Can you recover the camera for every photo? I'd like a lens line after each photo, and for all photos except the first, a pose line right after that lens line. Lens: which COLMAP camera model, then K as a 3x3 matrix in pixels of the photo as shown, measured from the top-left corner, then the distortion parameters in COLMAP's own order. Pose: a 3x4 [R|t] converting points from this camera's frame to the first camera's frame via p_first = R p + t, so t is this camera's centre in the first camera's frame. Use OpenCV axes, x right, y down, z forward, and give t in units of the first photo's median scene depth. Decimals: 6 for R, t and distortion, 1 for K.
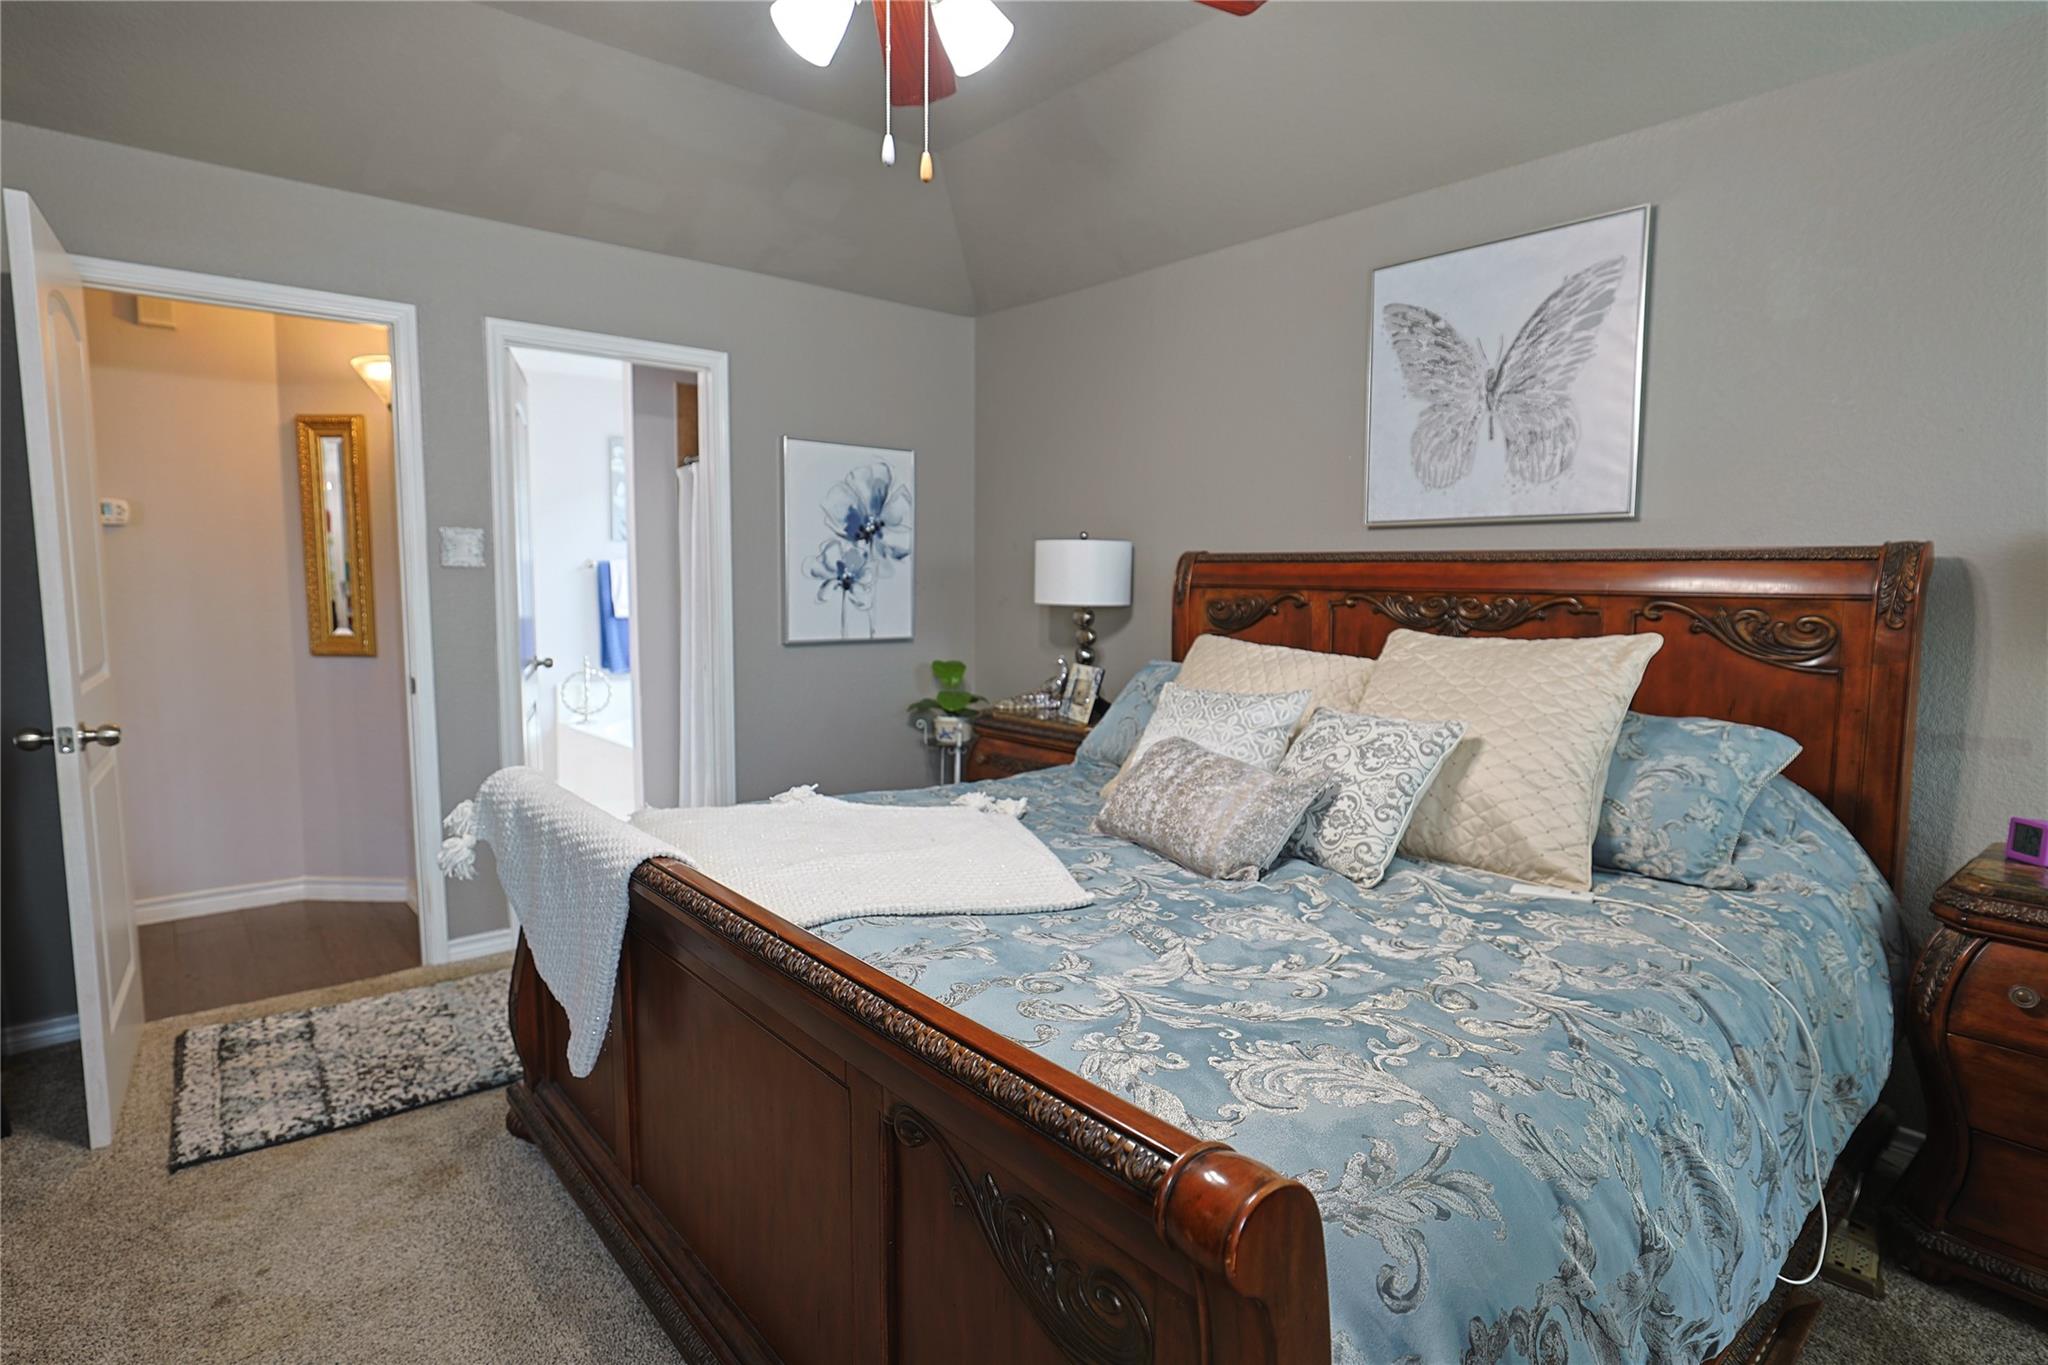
lens RADIAL K [[1054.7, 0, 1019.3], [0, 1054.7, 681.0], [0, 0, 1]] dist [-0.001288, 0.000079]
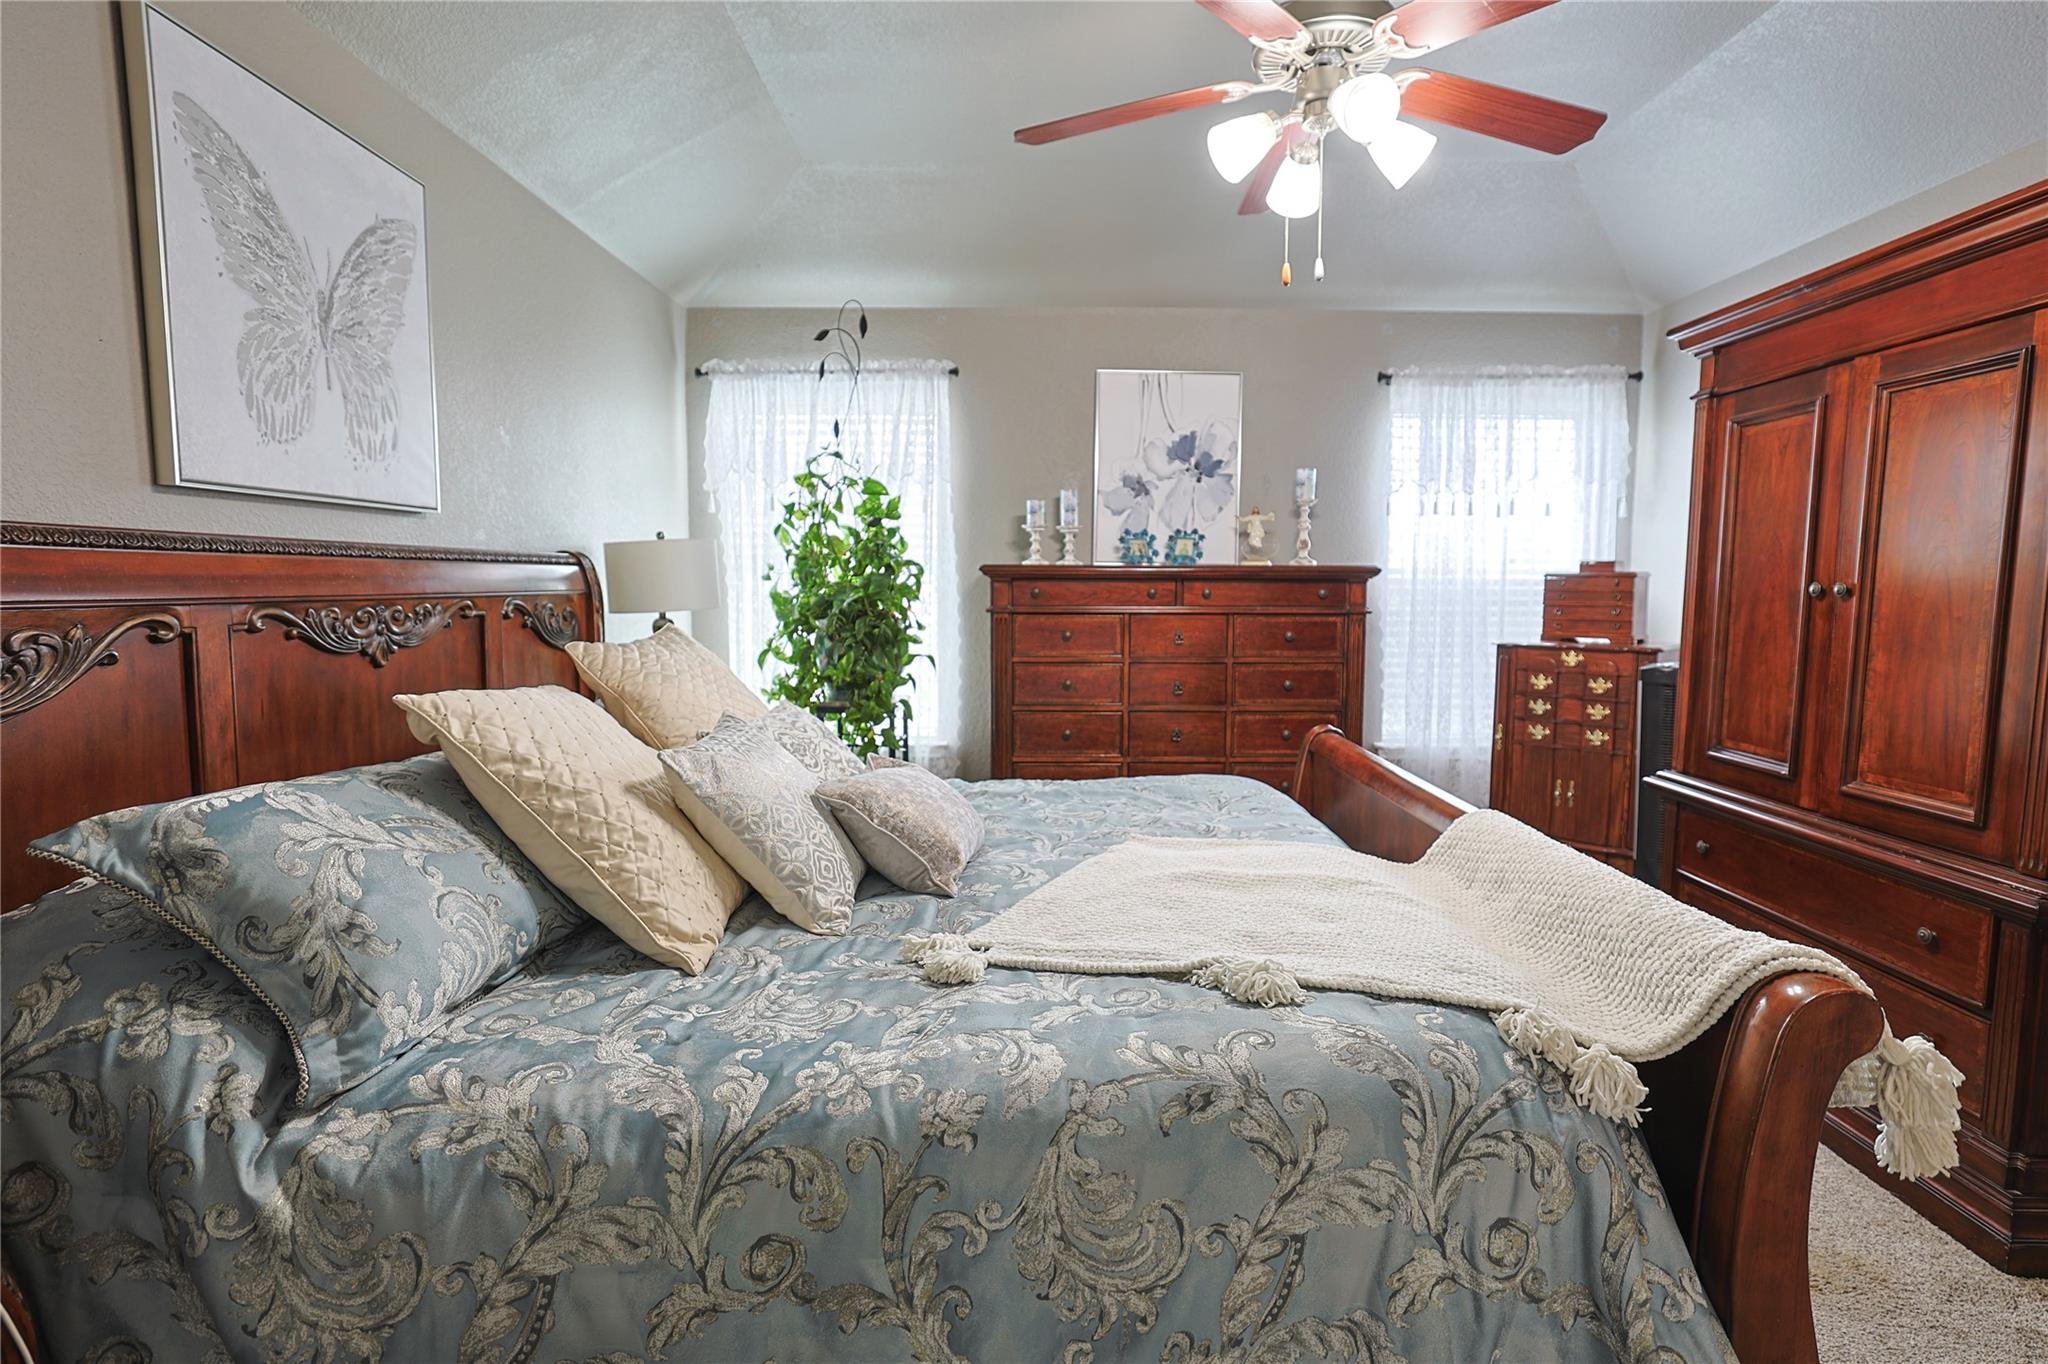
lens RADIAL K [[1054.7, 0, 1023.0], [0, 1054.7, 679.9], [0, 0, 1]] dist [-0.001288, 0.000079]
pose [[-0.768580, -0.071248, 0.635774, -0.384190], [0.055556, 0.982592, 0.177274, -0.129839], [-0.637337, 0.171570, -0.751243, 1.232513]]
